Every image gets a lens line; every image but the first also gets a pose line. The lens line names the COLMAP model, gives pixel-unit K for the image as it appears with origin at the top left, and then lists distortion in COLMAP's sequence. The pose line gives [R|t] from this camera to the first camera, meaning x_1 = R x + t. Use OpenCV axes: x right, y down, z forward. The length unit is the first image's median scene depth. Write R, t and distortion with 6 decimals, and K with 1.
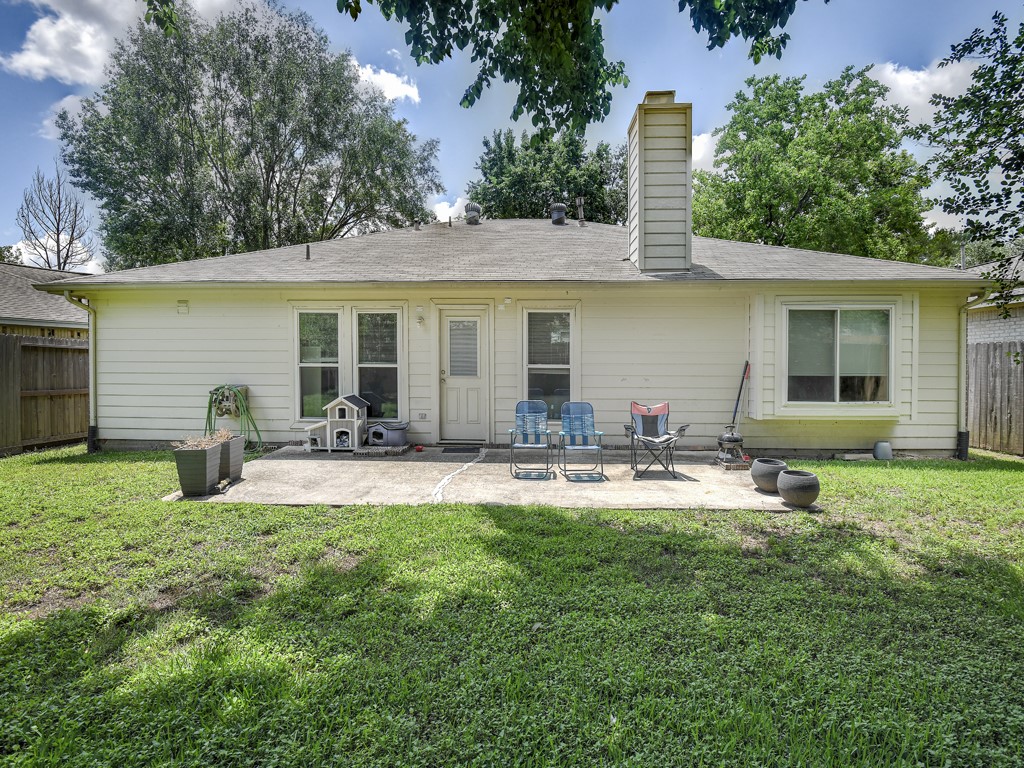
lens RADIAL K [[480.6, 0, 512.1], [0, 480.6, 381.1], [0, 0, 1]] dist [-0.006374, -0.000685]
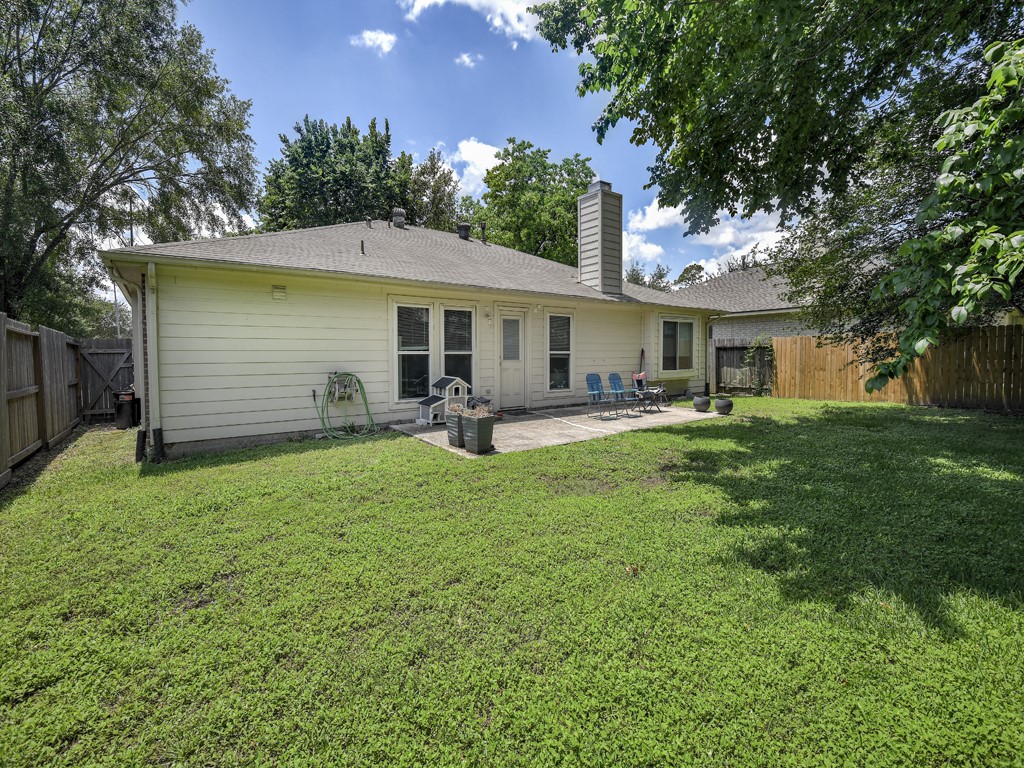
lens RADIAL K [[467.9, 0, 511.1], [0, 467.9, 380.6], [0, 0, 1]] dist [-0.010344, -0.004487]
pose [[0.765752, -0.044527, 0.641593, -0.950519], [0.028999, 0.998976, 0.034719, 0.000900], [-0.642482, -0.007981, 0.766259, -0.007511]]
